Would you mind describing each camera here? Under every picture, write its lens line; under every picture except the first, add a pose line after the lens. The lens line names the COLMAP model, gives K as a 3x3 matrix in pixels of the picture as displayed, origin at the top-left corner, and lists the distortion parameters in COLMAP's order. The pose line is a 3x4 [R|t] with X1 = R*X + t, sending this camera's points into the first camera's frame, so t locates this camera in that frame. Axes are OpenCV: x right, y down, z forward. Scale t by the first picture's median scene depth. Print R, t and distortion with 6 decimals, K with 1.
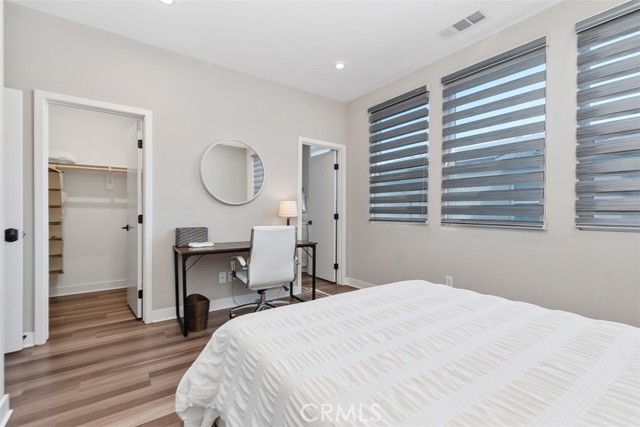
lens RADIAL K [[290.7, 0, 323.7], [0, 290.7, 213.3], [0, 0, 1]] dist [0.007566, -0.000534]
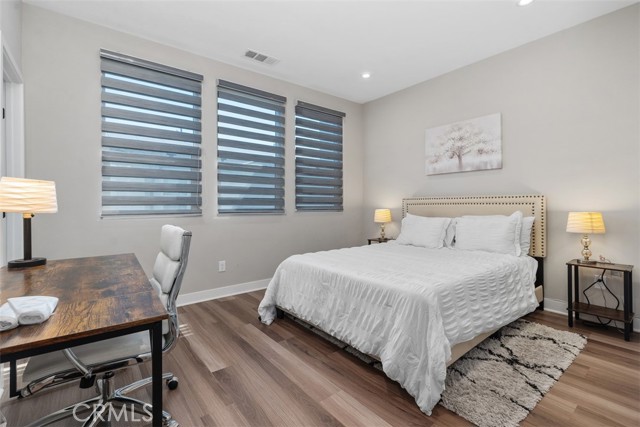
lens RADIAL K [[290.7, 0, 320.6], [0, 290.7, 207.0], [0, 0, 1]] dist [0.007566, -0.000534]
pose [[-0.062181, -0.004137, 0.998056, -0.702654], [0.020268, 0.999780, 0.005407, 0.012367], [-0.997859, 0.020565, -0.062083, 0.691183]]
